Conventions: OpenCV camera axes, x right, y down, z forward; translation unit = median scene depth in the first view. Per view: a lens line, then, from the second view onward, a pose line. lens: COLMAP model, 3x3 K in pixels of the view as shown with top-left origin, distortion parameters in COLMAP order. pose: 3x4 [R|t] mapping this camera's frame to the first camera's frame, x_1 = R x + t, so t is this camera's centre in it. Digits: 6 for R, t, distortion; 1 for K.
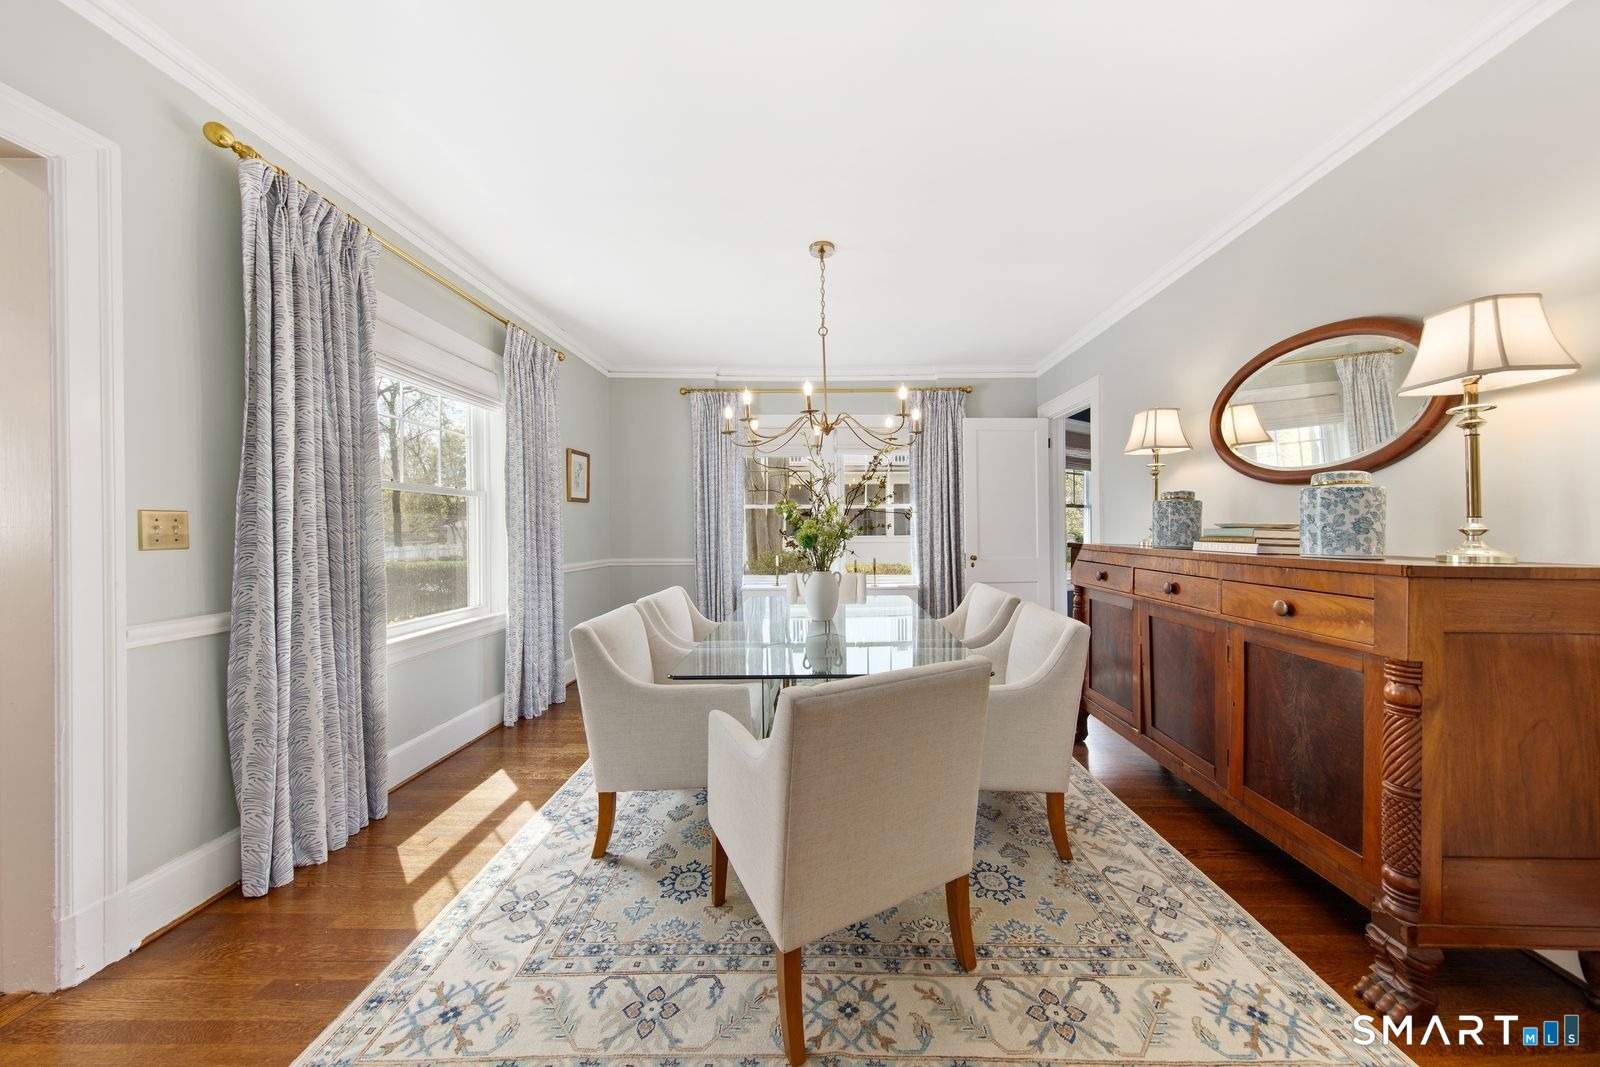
lens RADIAL K [[521.5, 0, 827.4], [0, 521.5, 528.1], [0, 0, 1]] dist [0.012236, -0.002081]
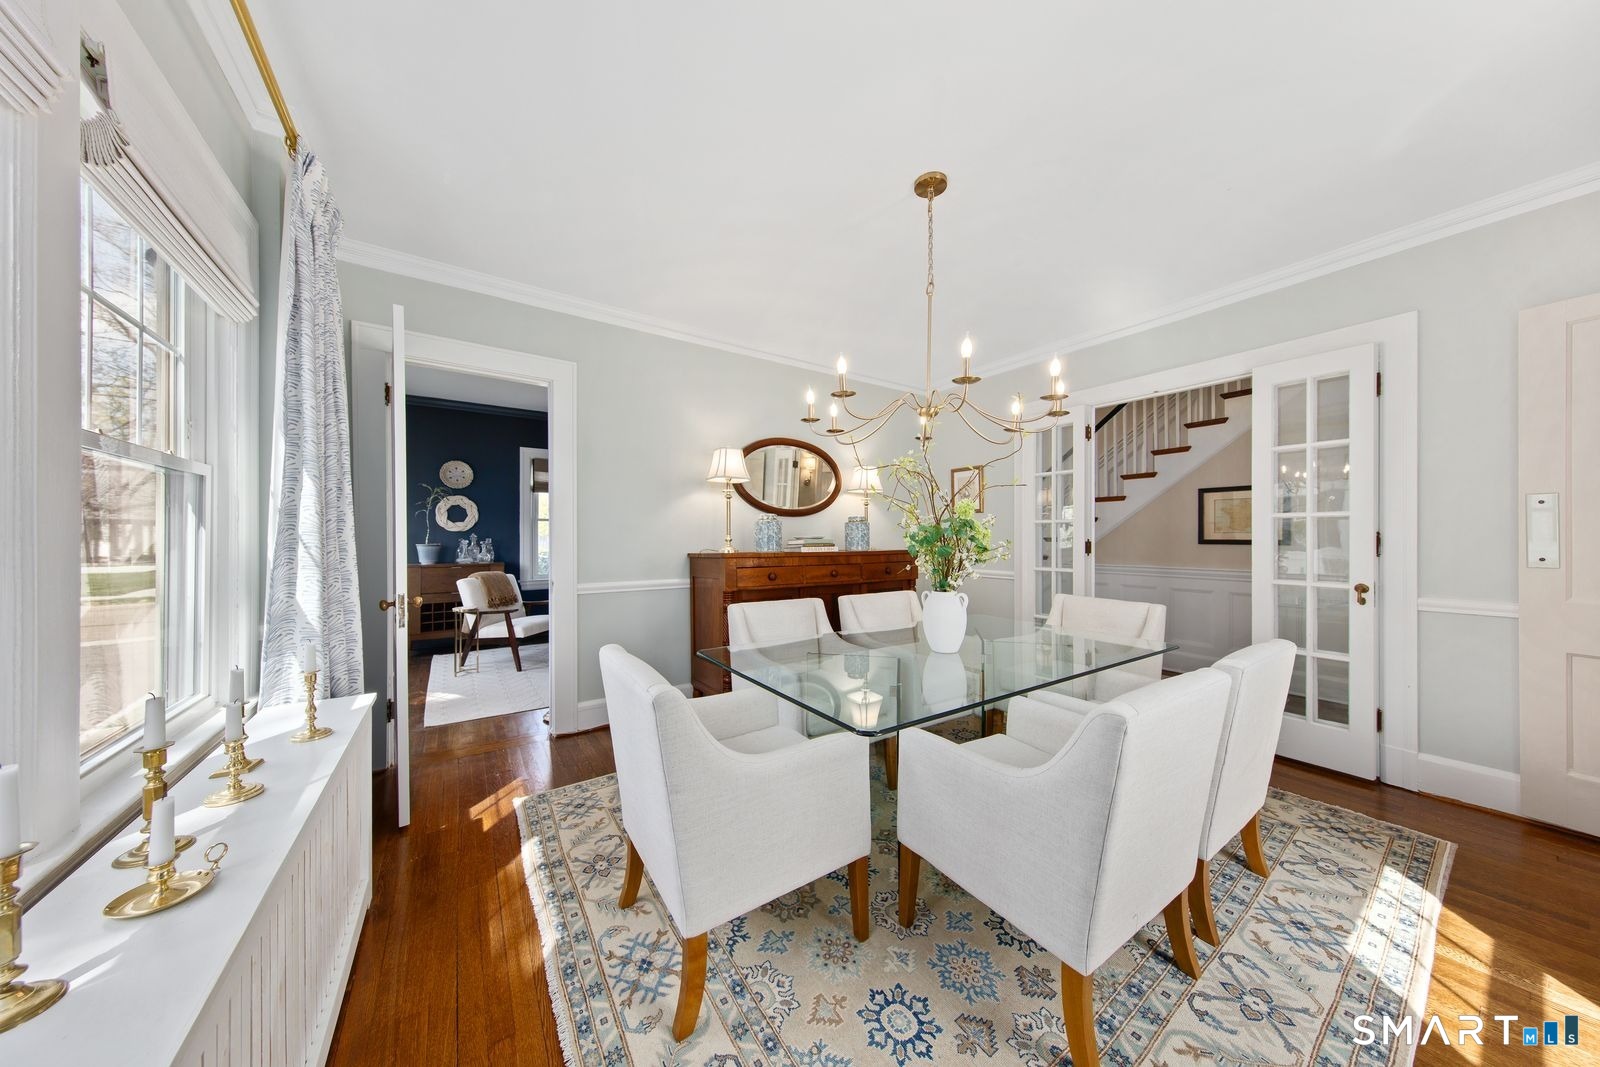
lens RADIAL K [[504.5, 0, 809.0], [0, 504.5, 536.2], [0, 0, 1]] dist [0.010482, -0.001829]
pose [[-0.567505, 0.009110, 0.823320, -0.926299], [0.008959, 0.999948, -0.004889, 0.000200], [-0.823321, 0.004602, -0.567557, 2.760027]]
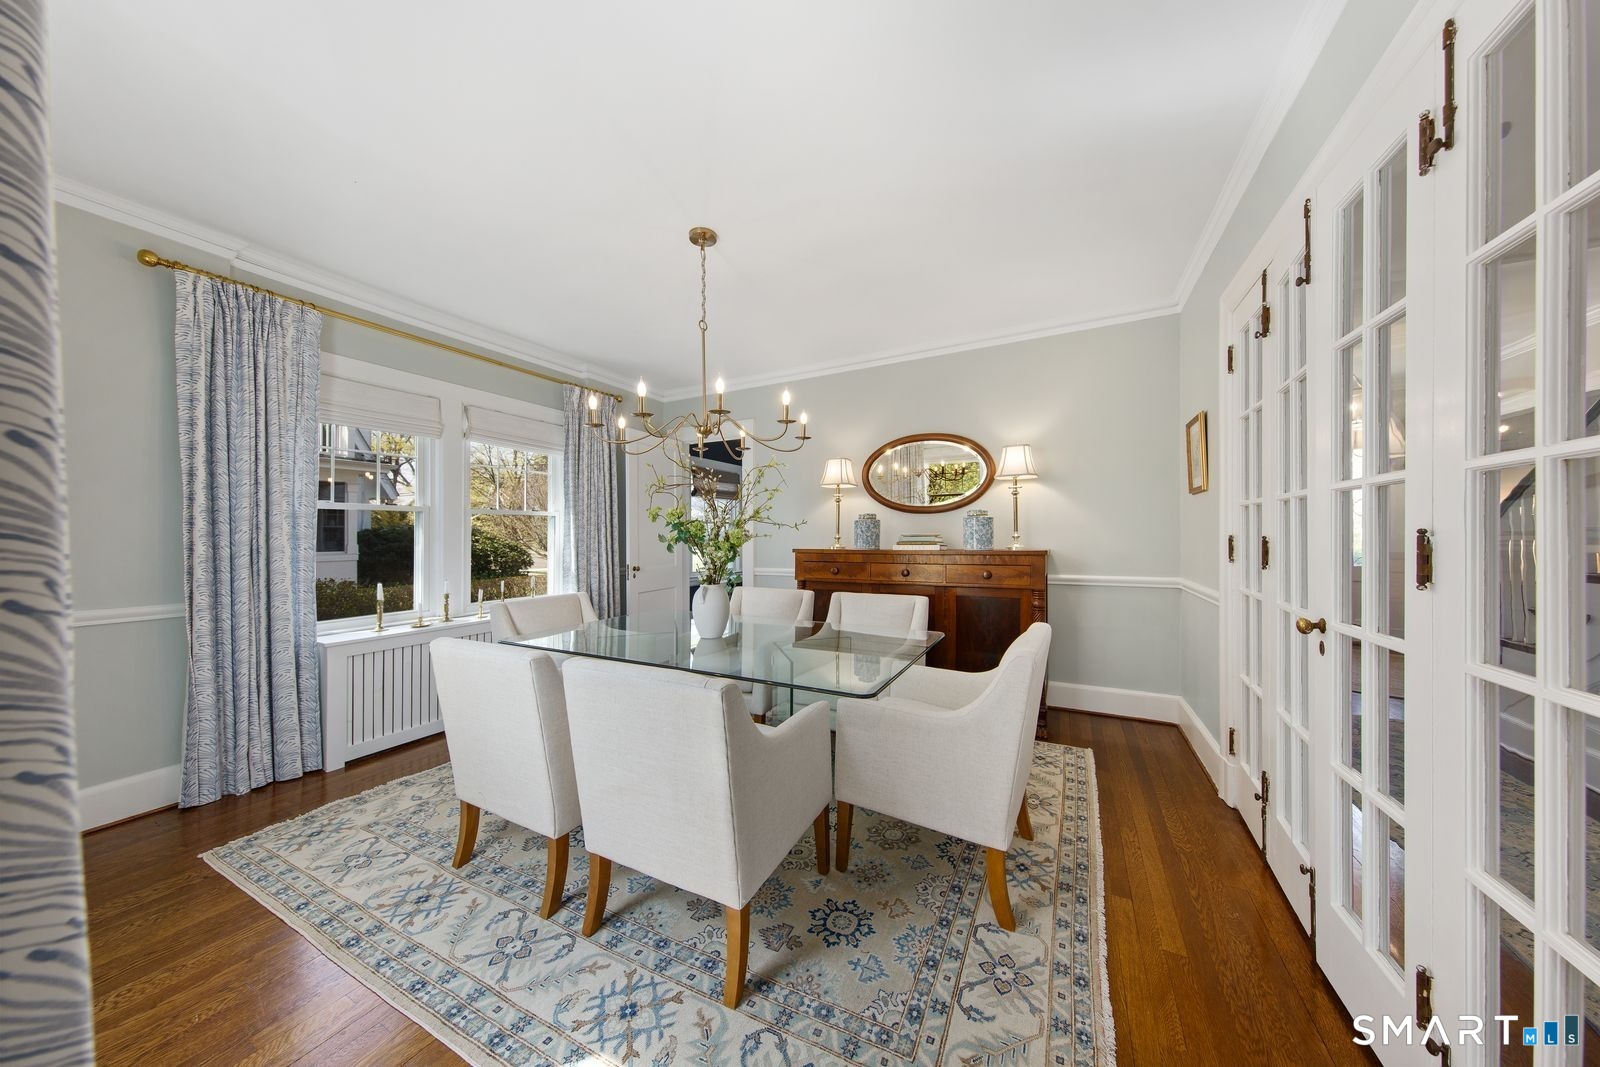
lens RADIAL K [[504.5, 0, 809.0], [0, 504.5, 536.2], [0, 0, 1]] dist [0.010482, -0.001829]
pose [[0.458051, 0.000176, 0.888926, -1.244782], [0.008790, 0.999950, -0.004728, 0.004204], [-0.888882, 0.009979, 0.458027, 0.737925]]
